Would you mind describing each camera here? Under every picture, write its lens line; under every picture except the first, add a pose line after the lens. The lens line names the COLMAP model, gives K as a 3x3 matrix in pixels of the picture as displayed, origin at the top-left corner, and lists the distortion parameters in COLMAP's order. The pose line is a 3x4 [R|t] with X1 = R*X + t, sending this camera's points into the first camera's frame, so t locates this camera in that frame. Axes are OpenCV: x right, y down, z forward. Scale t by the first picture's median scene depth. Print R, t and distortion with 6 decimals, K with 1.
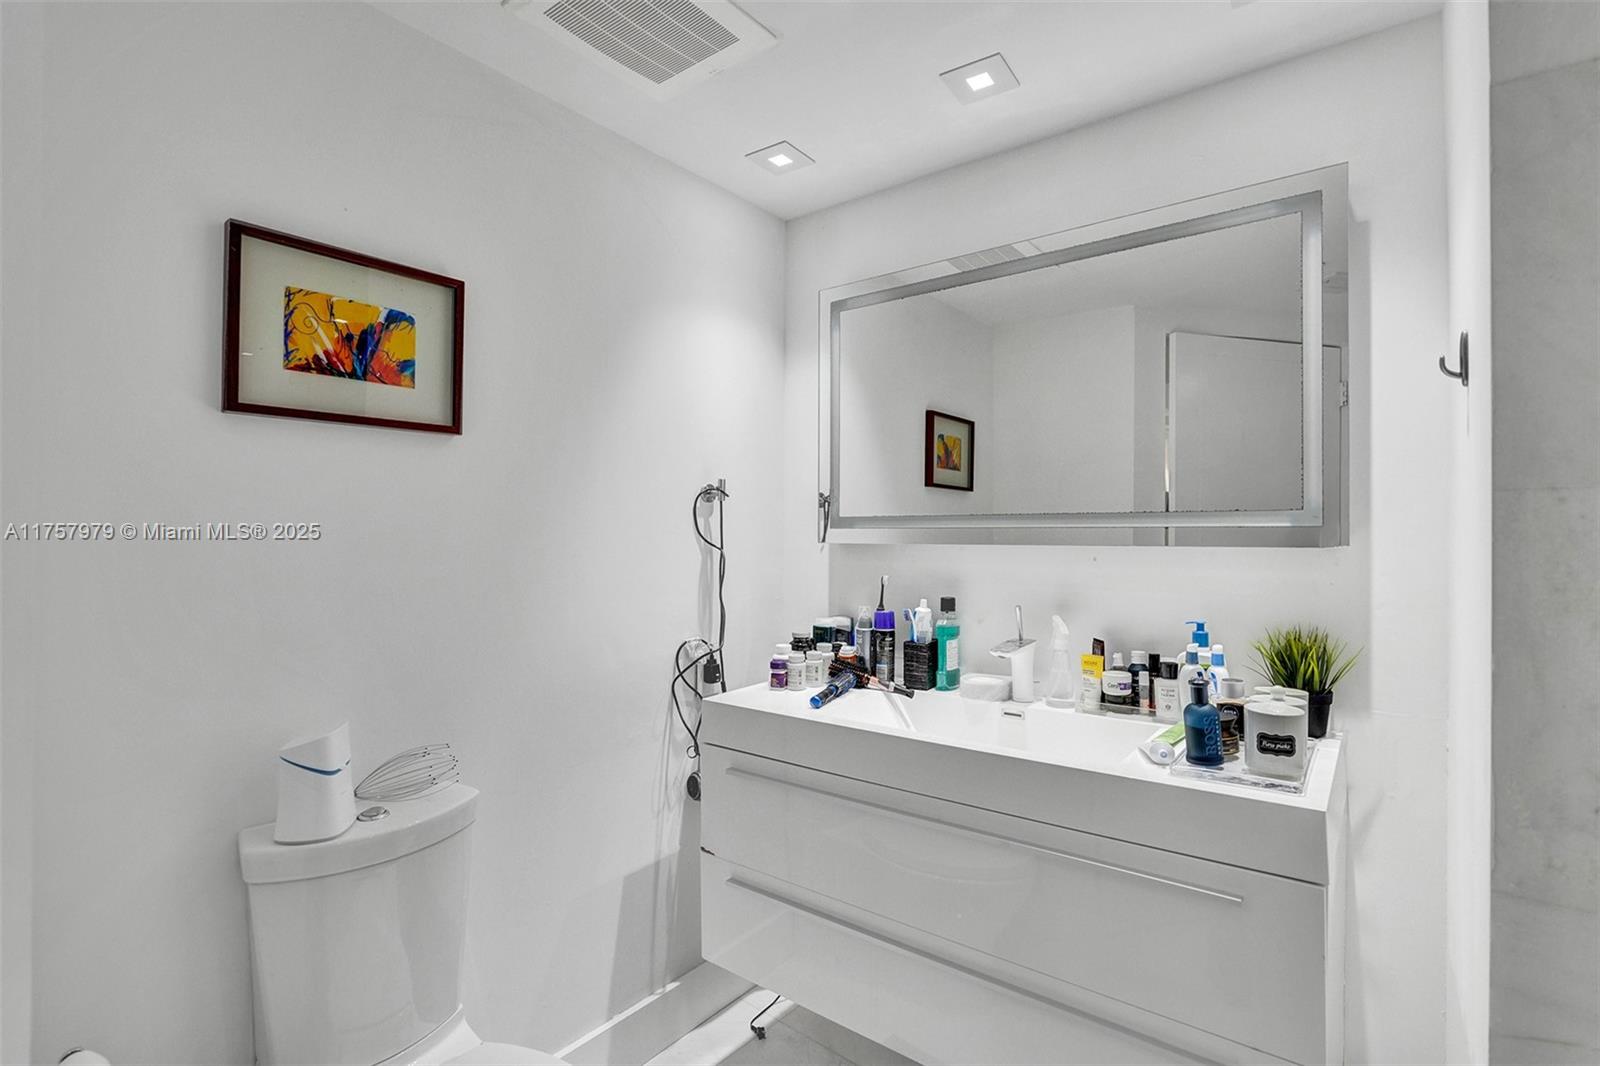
lens RADIAL K [[755.2, 0, 804.9], [0, 755.2, 531.4], [0, 0, 1]] dist [-0.003667, 0.000088]
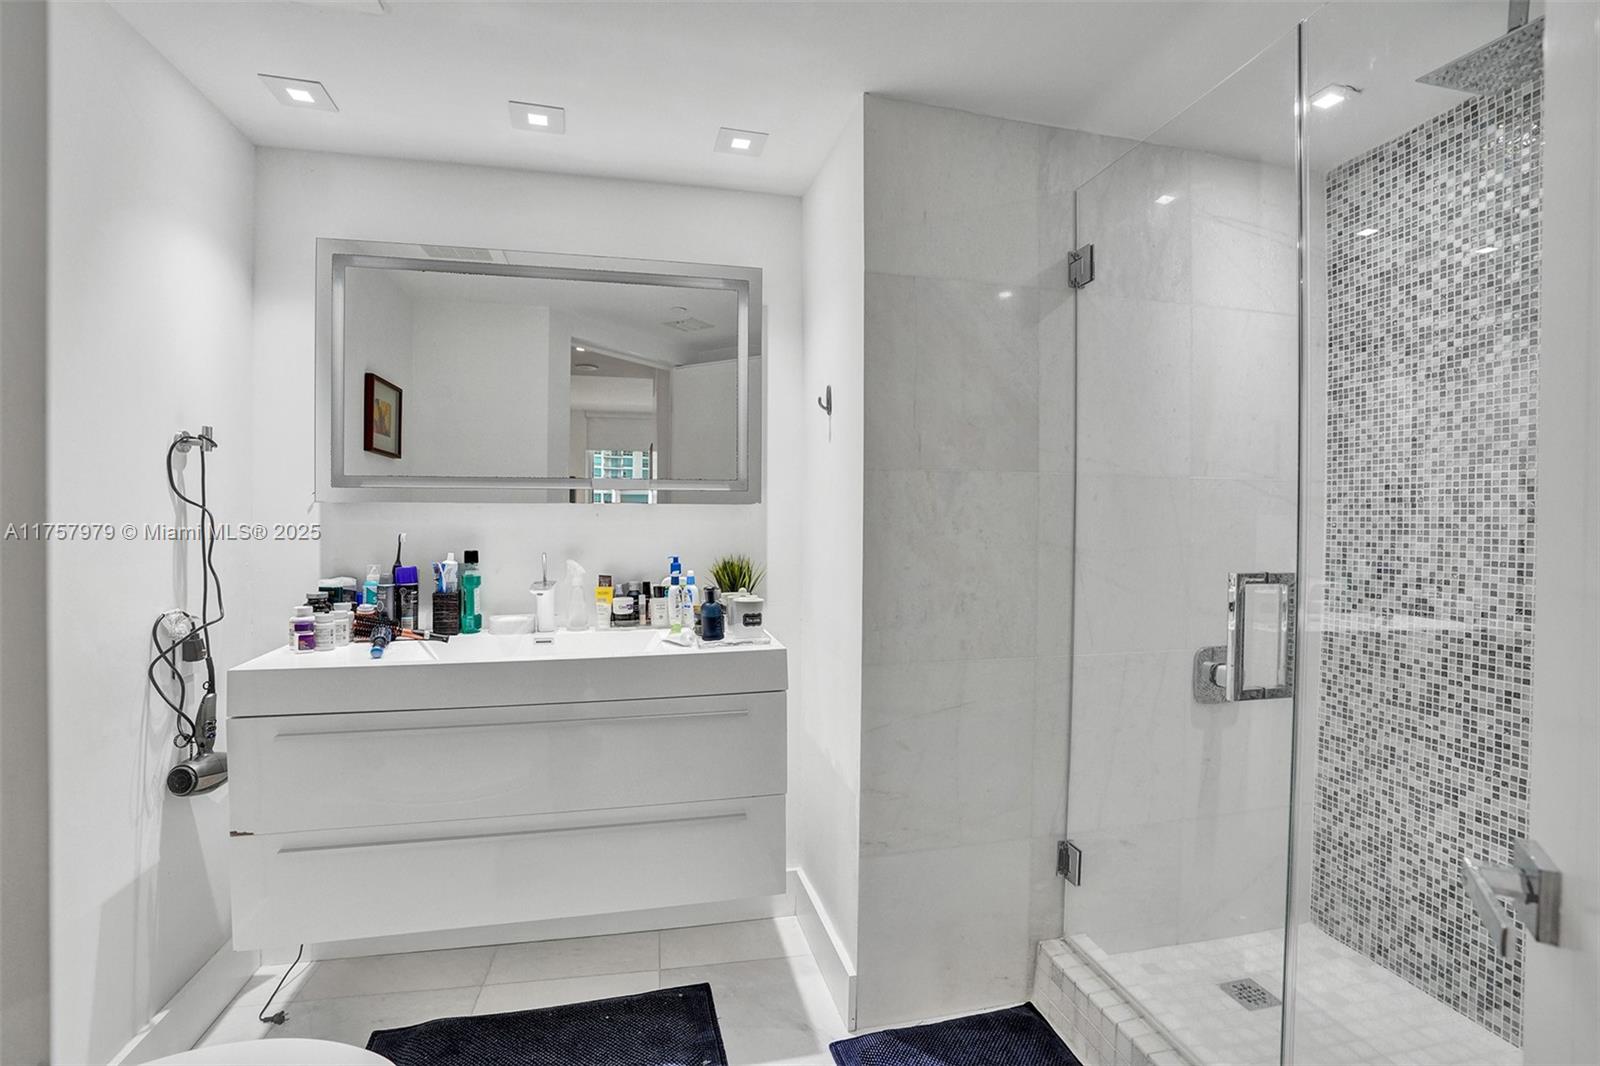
lens RADIAL K [[743.2, 0, 808.8], [0, 743.2, 528.5], [0, 0, 1]] dist [-0.068537, 0.027897]
pose [[0.629492, -0.013669, 0.776886, -0.340540], [-0.005874, 0.999733, 0.022350, 0.027779], [-0.776984, -0.018633, 0.629244, -0.070960]]
